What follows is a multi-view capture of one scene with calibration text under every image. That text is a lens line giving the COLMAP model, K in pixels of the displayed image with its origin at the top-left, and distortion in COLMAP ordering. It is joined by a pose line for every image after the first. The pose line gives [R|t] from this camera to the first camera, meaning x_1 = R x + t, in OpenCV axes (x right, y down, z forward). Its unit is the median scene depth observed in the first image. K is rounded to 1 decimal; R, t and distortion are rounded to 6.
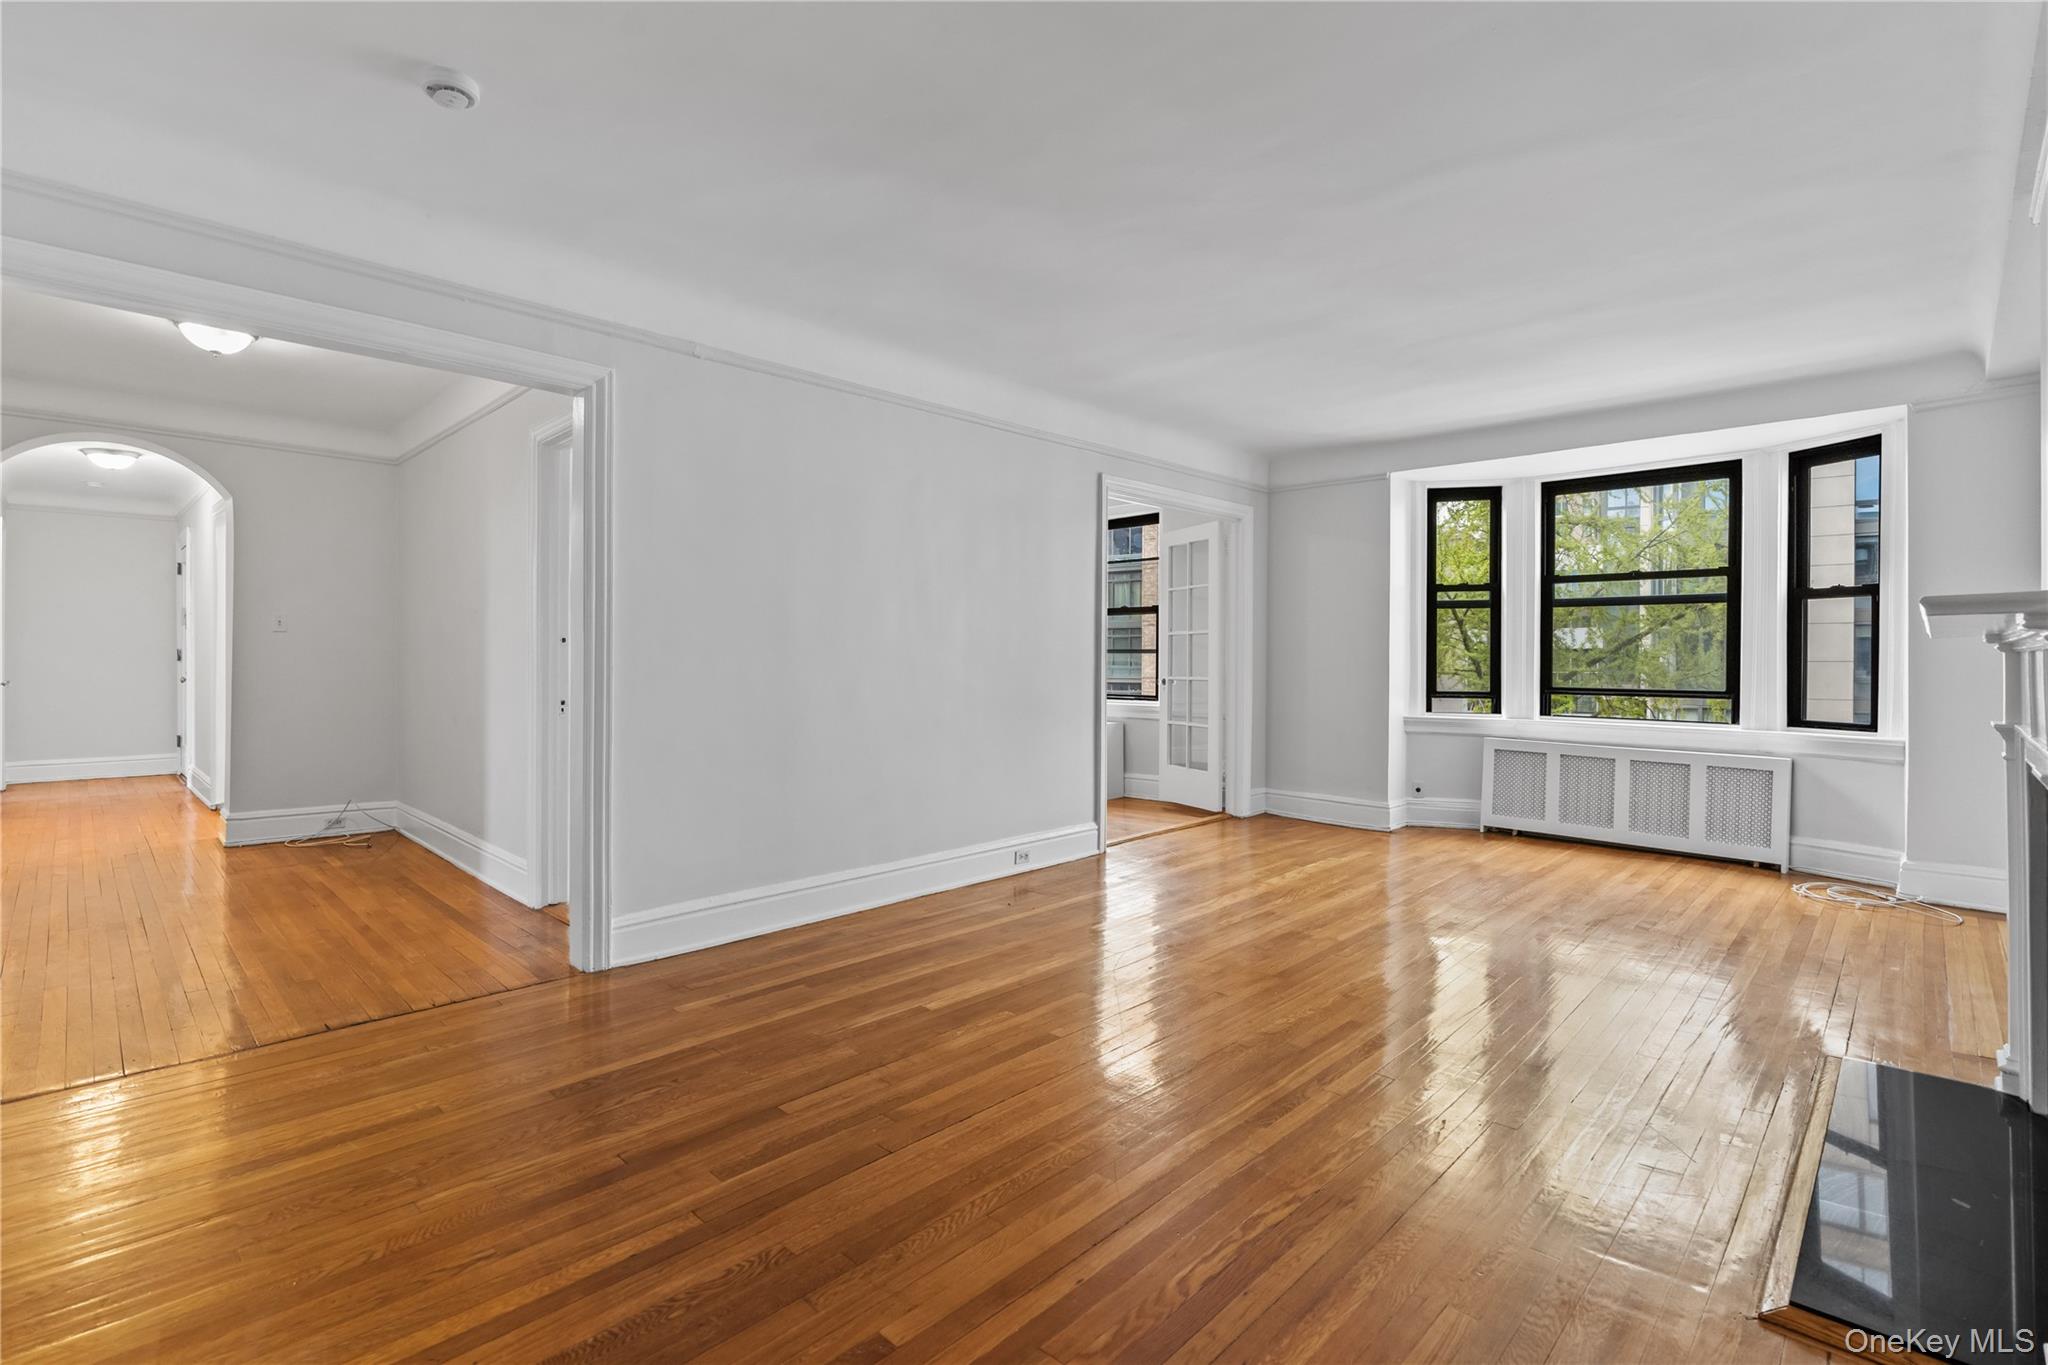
lens RADIAL K [[938.4, 0, 1022.2], [0, 938.4, 669.1], [0, 0, 1]] dist [-0.002749, -0.000293]
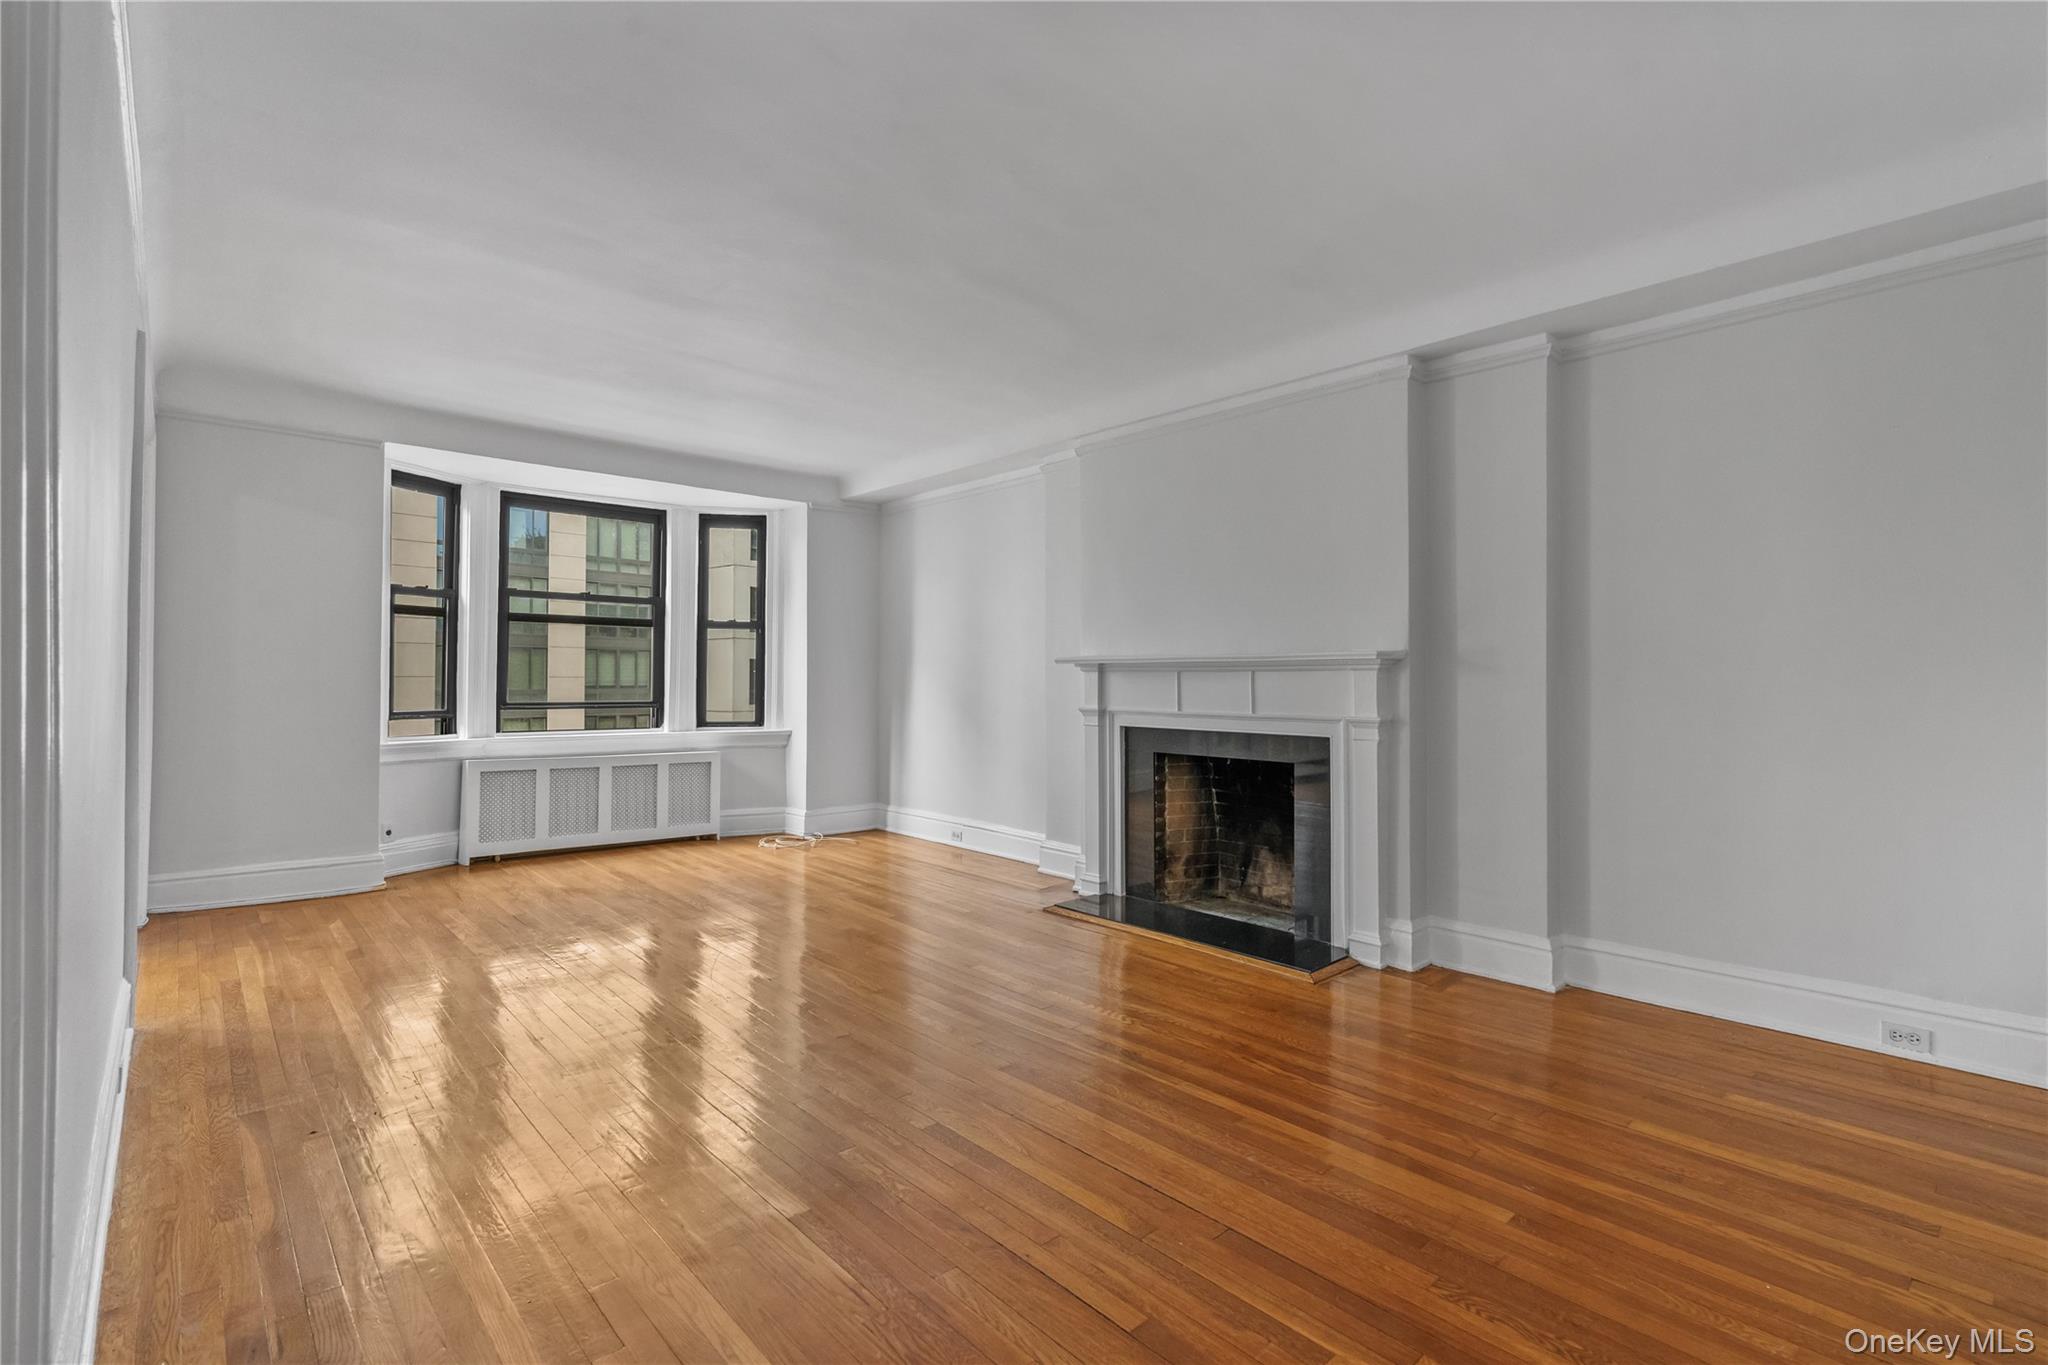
lens RADIAL K [[938.4, 0, 1022.2], [0, 938.4, 669.1], [0, 0, 1]] dist [-0.002749, -0.000293]
pose [[0.069056, 0.007510, 0.997585, -0.419367], [0.006708, 0.999946, -0.007993, -0.004649], [-0.997590, 0.007244, 0.069001, 0.453123]]
